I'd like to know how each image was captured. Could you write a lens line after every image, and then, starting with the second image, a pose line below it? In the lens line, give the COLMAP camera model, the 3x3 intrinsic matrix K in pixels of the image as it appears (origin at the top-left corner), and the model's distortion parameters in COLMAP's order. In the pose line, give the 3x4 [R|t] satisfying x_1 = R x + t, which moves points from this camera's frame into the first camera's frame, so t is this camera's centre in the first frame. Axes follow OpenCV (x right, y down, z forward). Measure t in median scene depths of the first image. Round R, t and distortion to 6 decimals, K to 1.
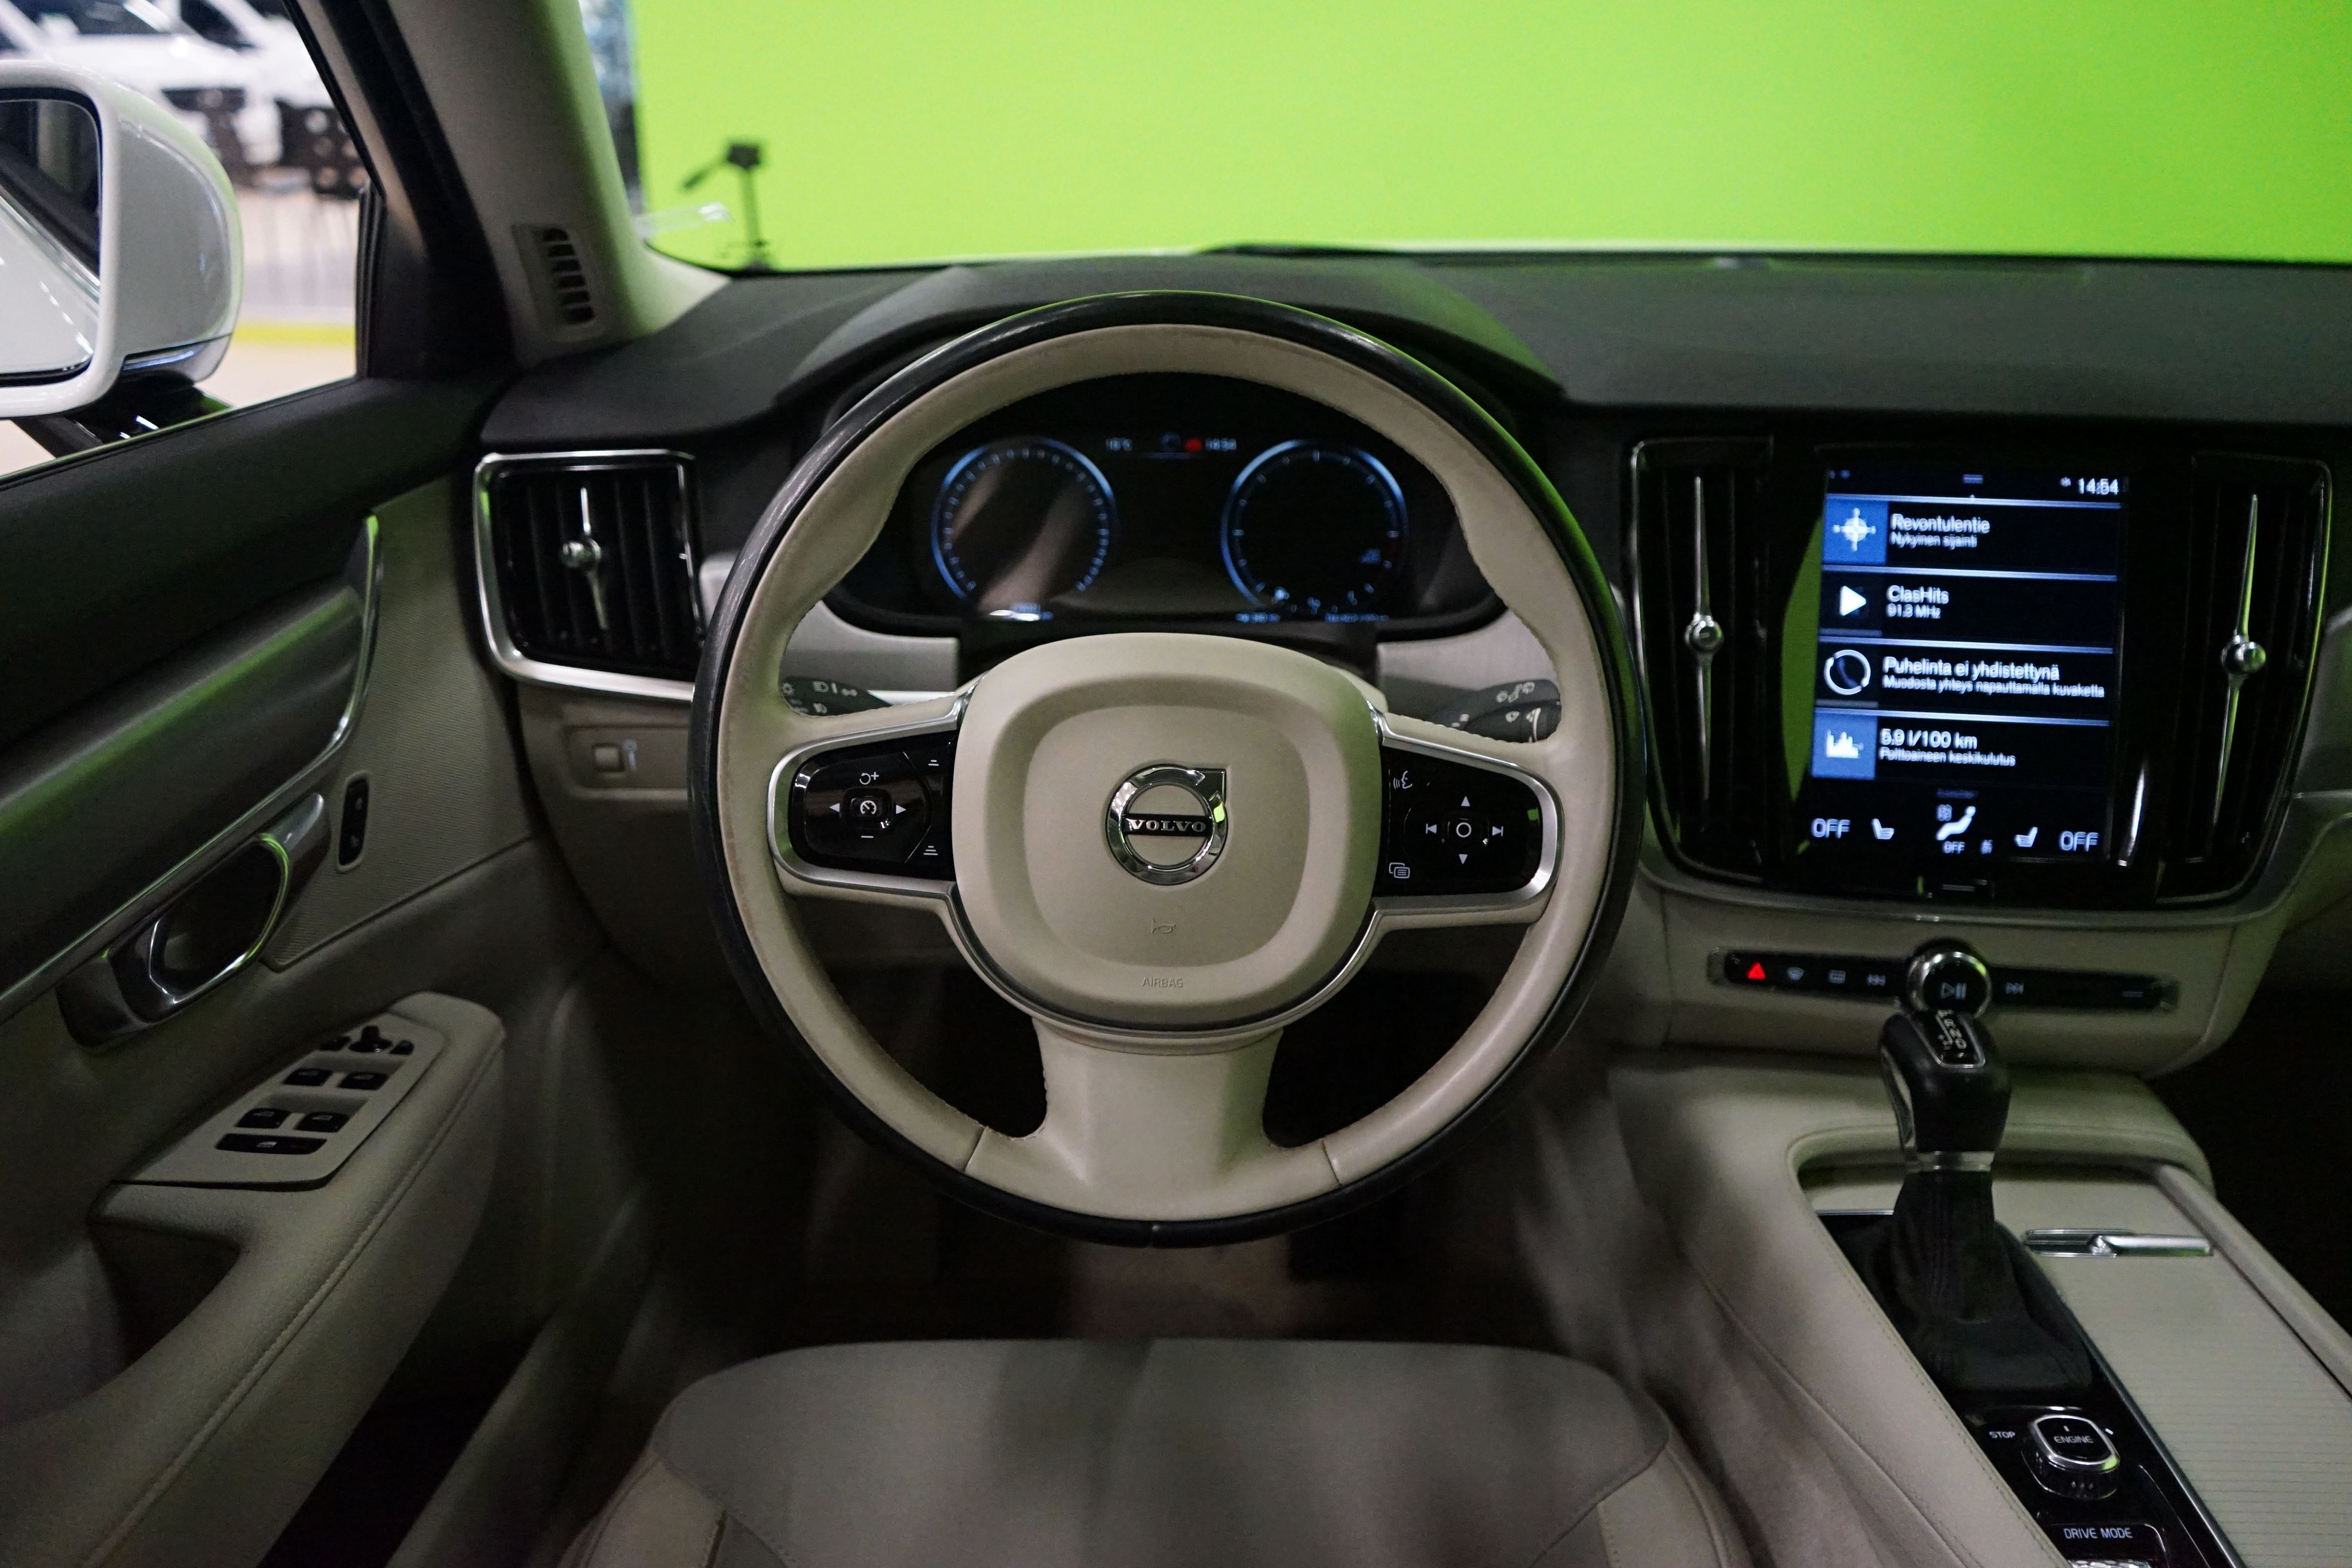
lens RADIAL K [[1959.1, 0, 1186.3], [0, 1959.1, 824.6], [0, 0, 1]] dist [-0.008617, 0.046818]
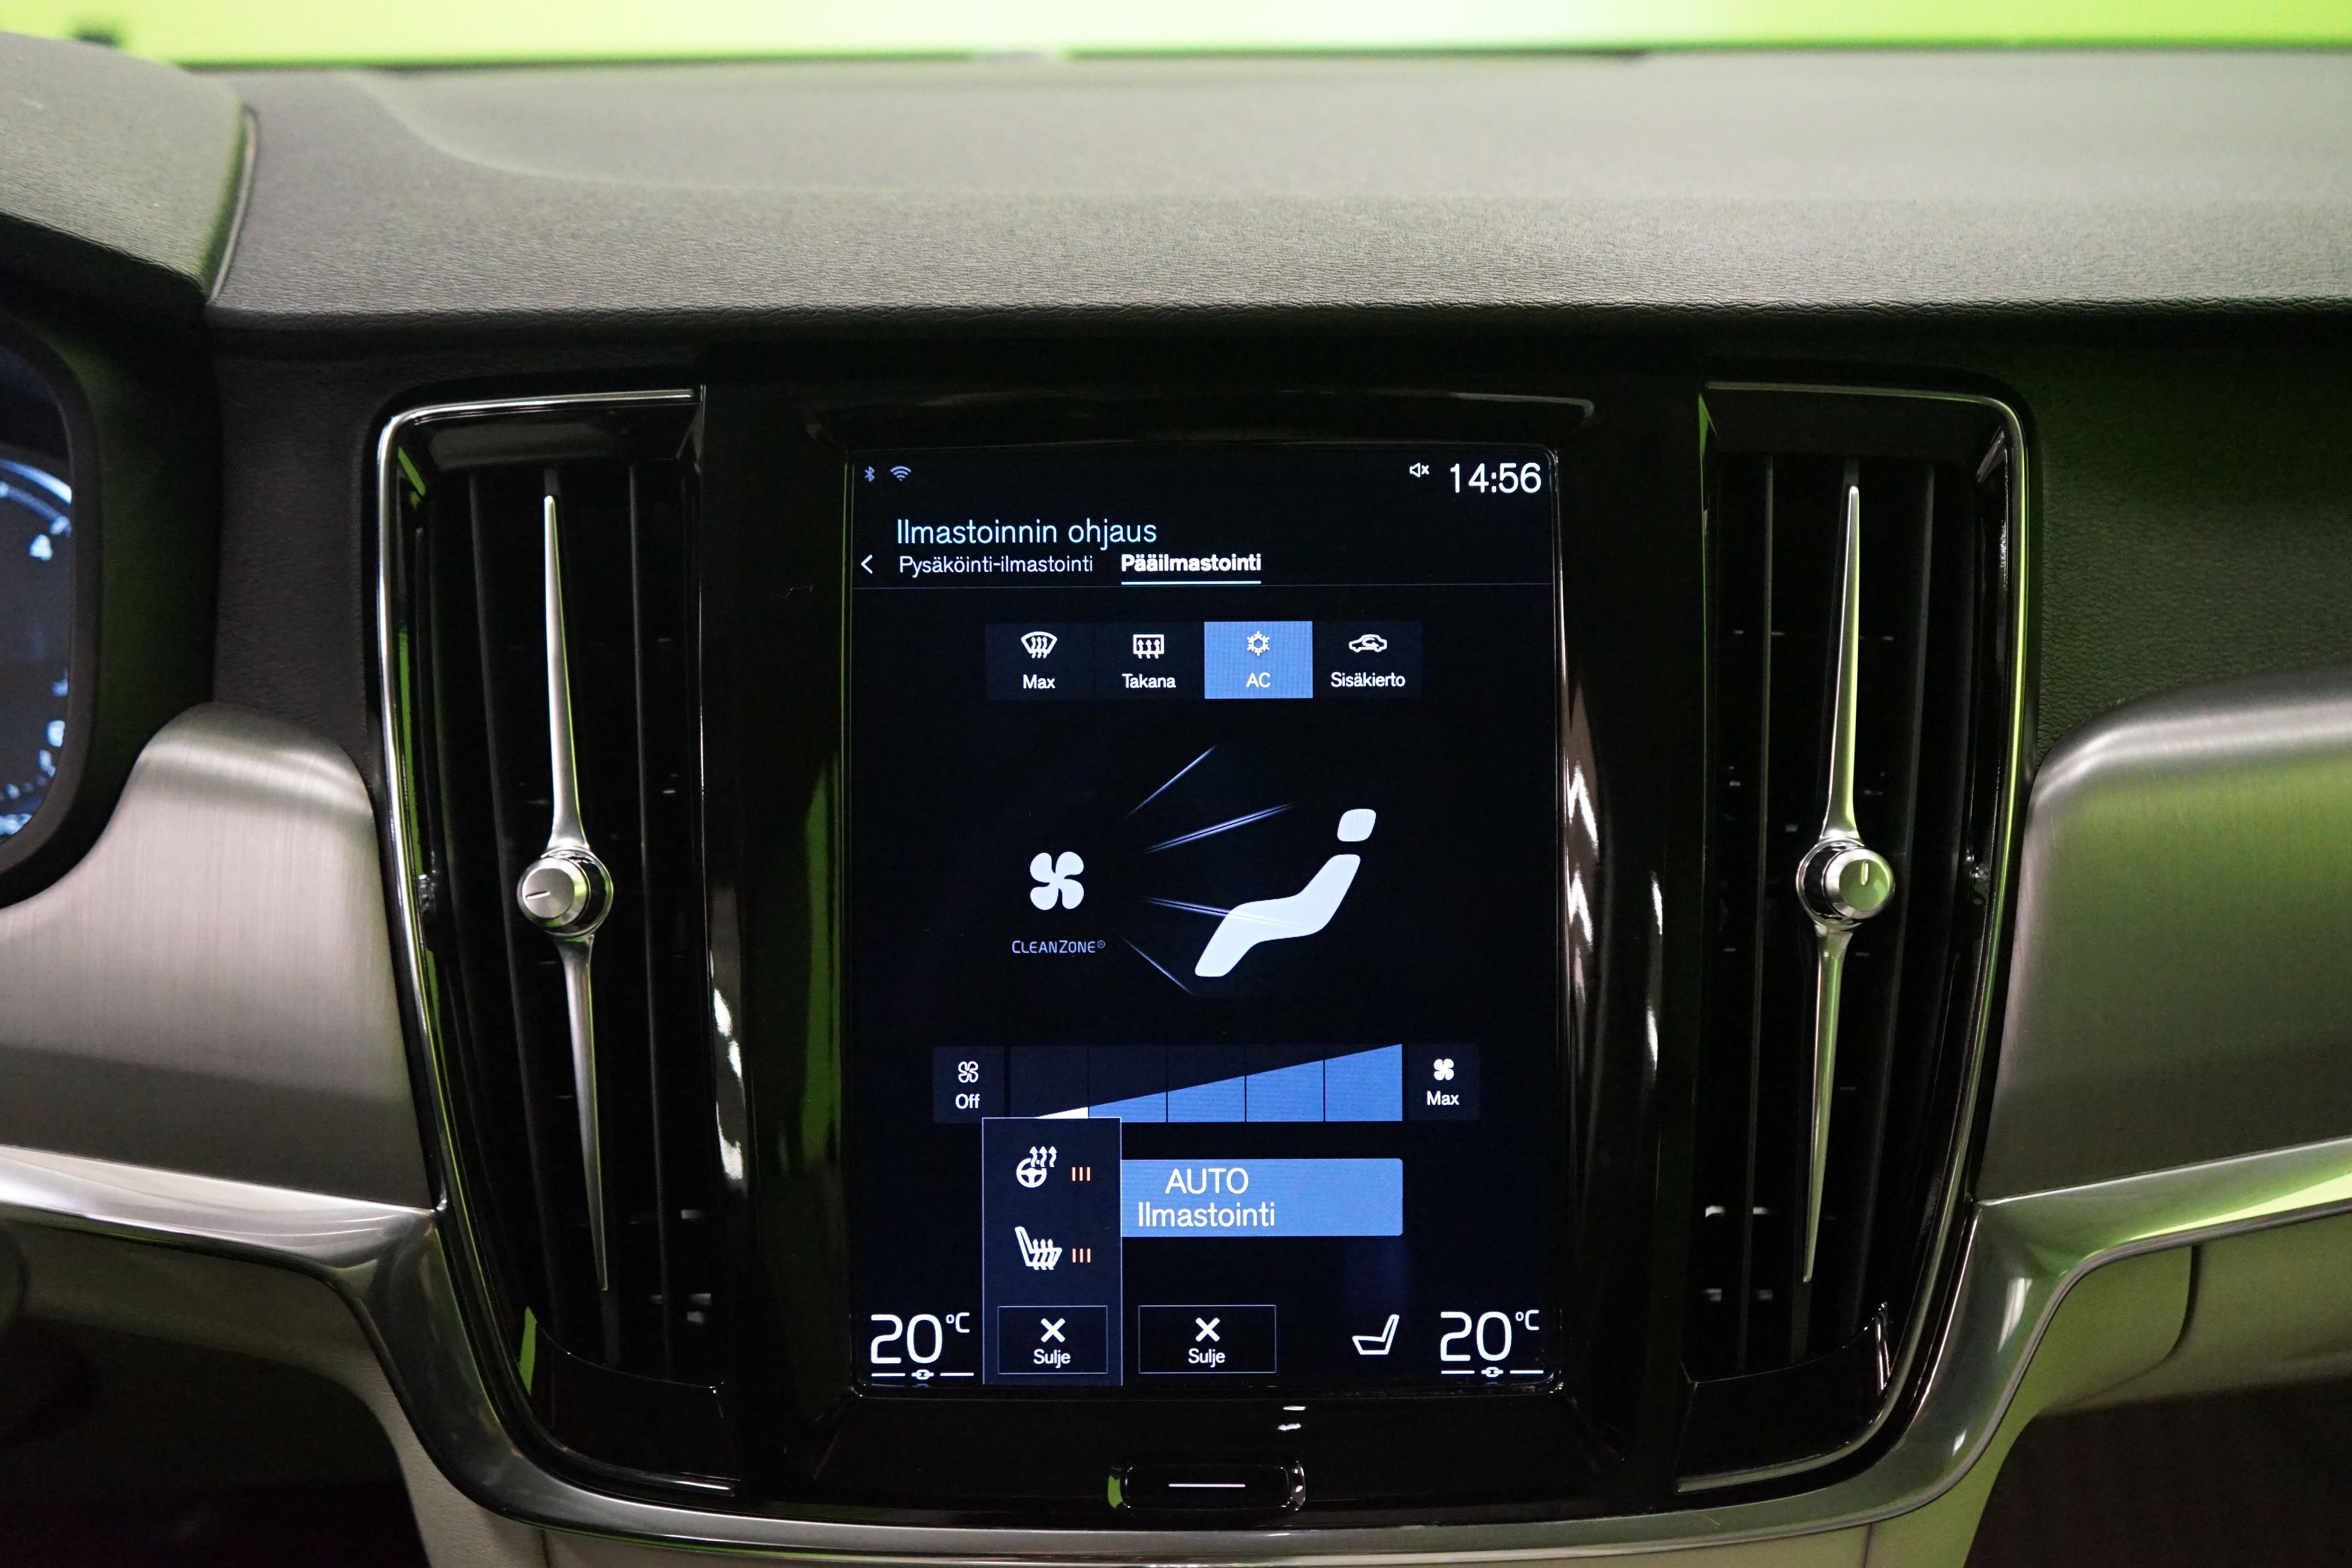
lens RADIAL K [[2320.5, 0, 1176.0], [0, 2320.5, 784.0], [0, 0, 1]] dist [-0.006204, -0.008131]
pose [[0.991471, -0.058675, 0.116371, 0.335983], [0.060317, 0.998123, -0.010643, -0.106228], [-0.115528, 0.017572, 0.993149, 0.519452]]
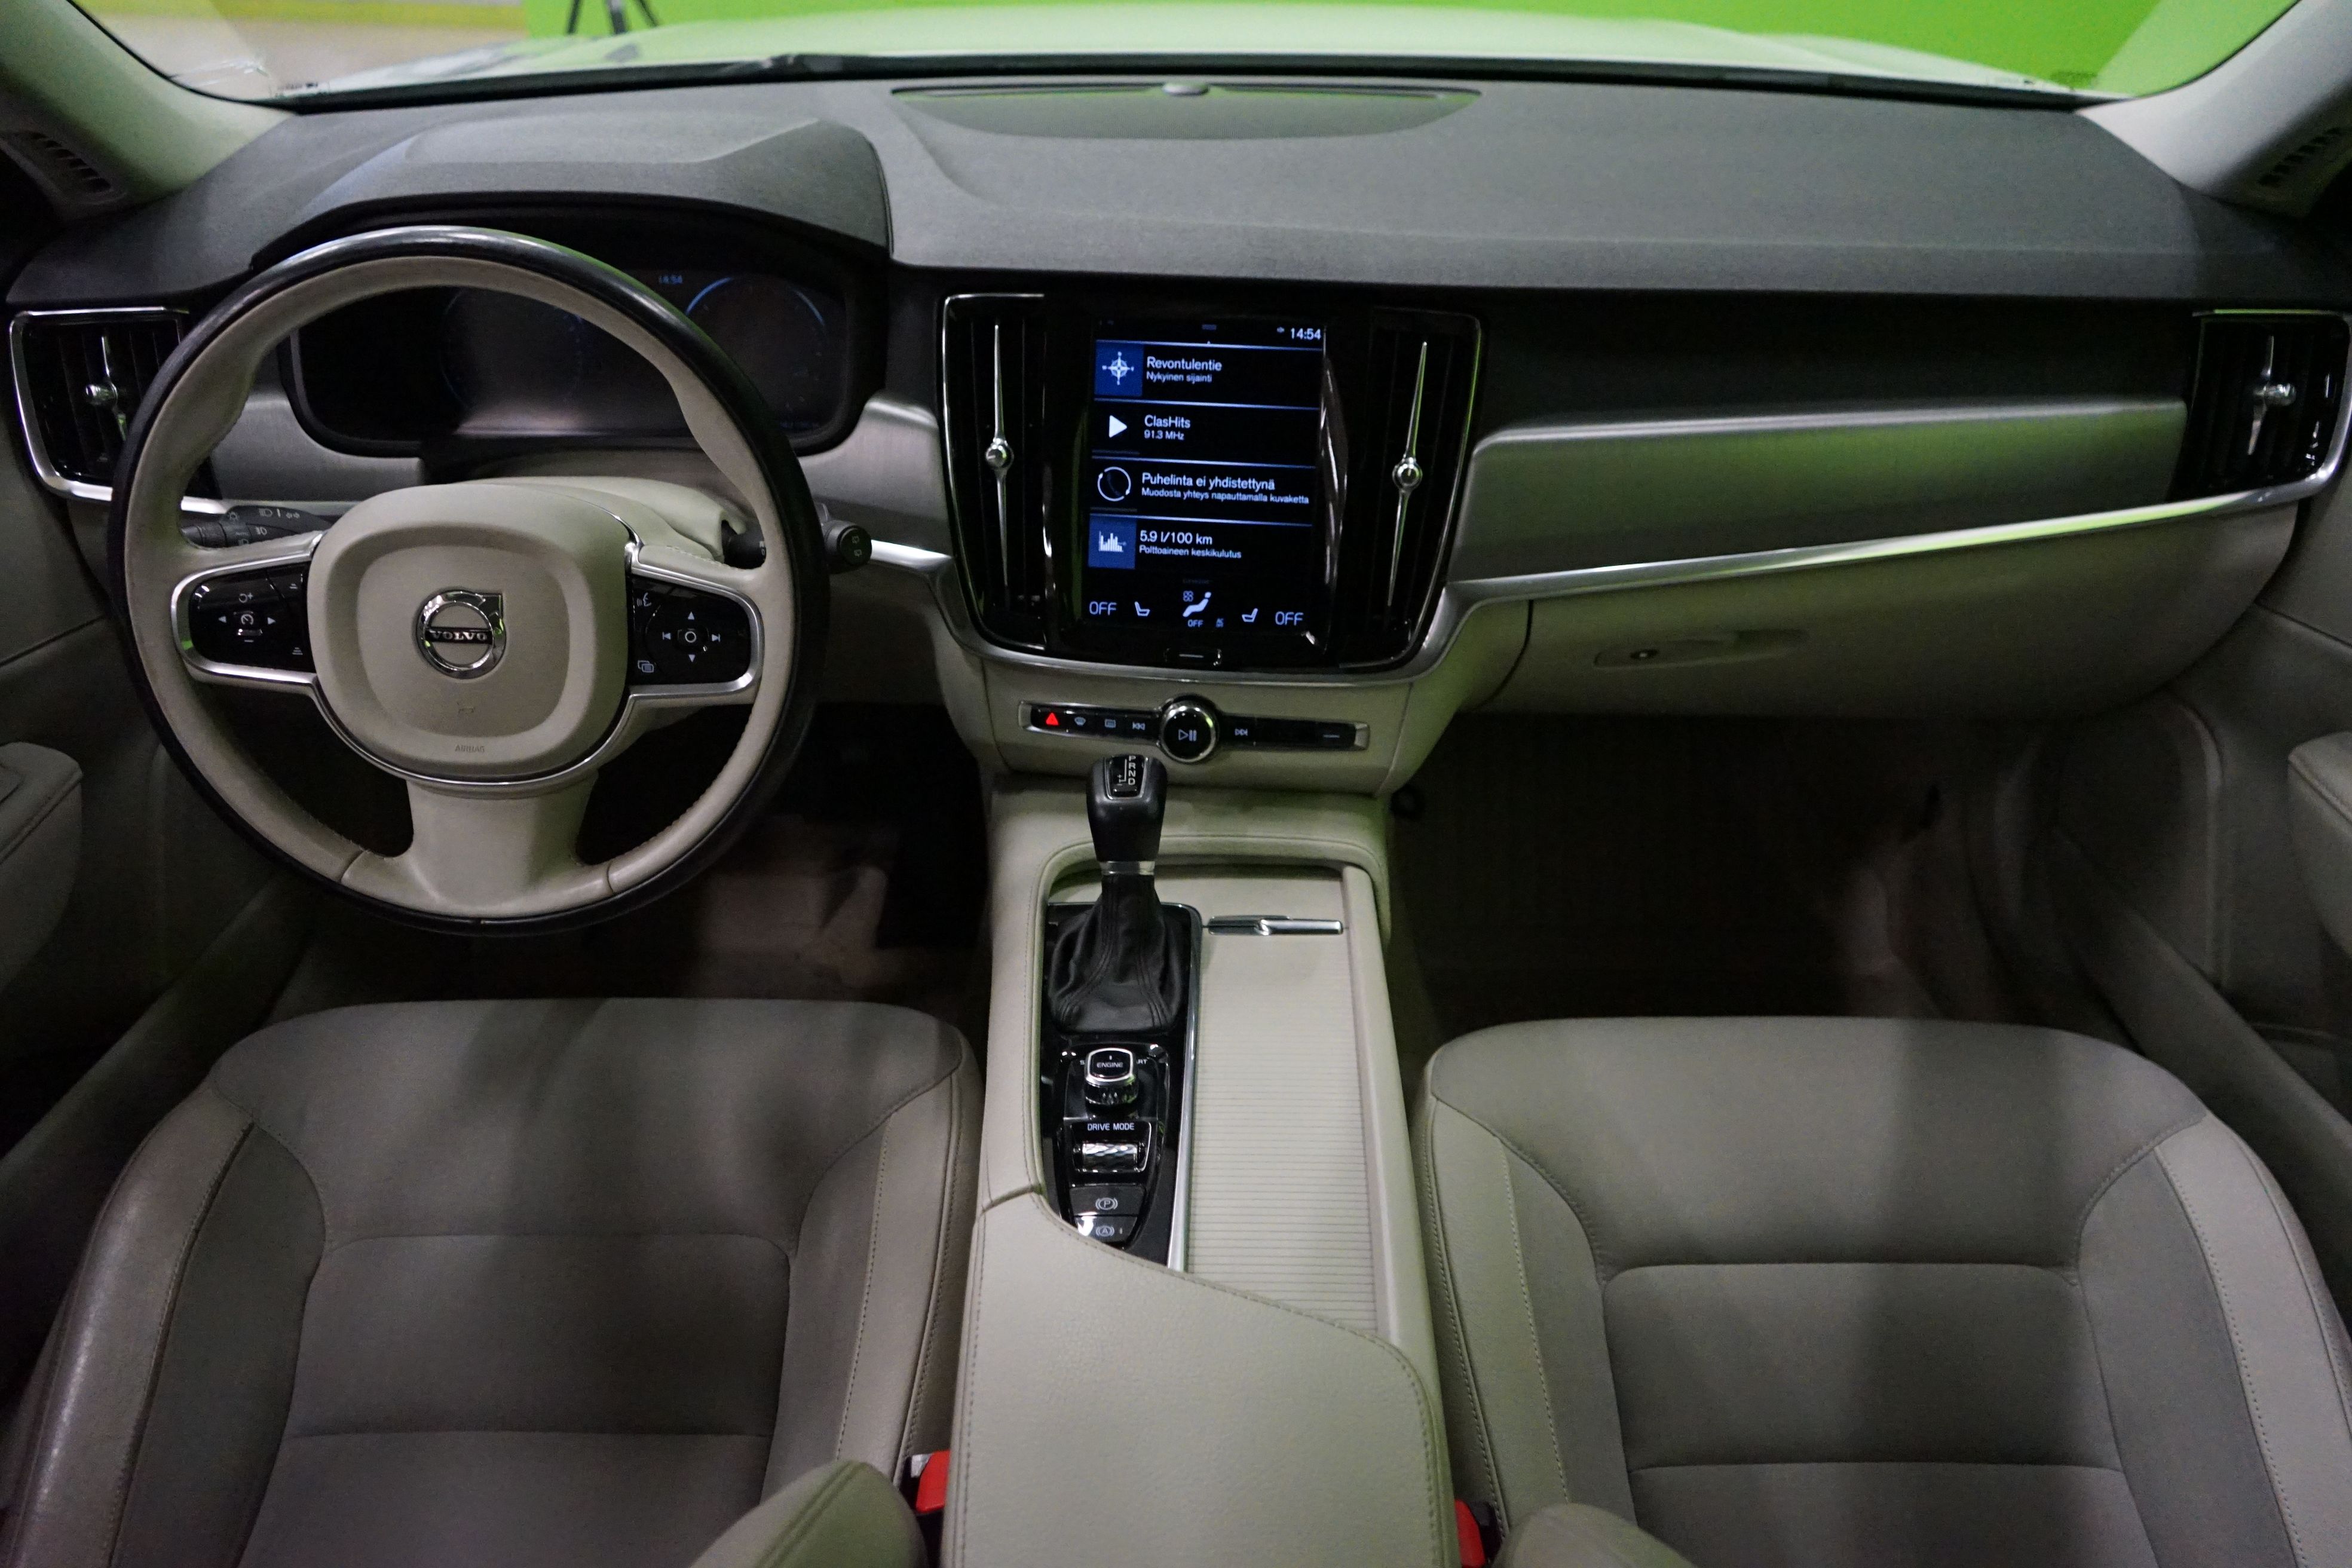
lens RADIAL K [[1959.1, 0, 1186.3], [0, 1959.1, 824.6], [0, 0, 1]] dist [-0.008617, 0.046818]
pose [[0.999960, -0.004774, -0.007517, 0.395219], [0.005979, 0.985513, 0.169495, -0.075722], [0.006599, -0.169533, 0.985502, -0.283314]]
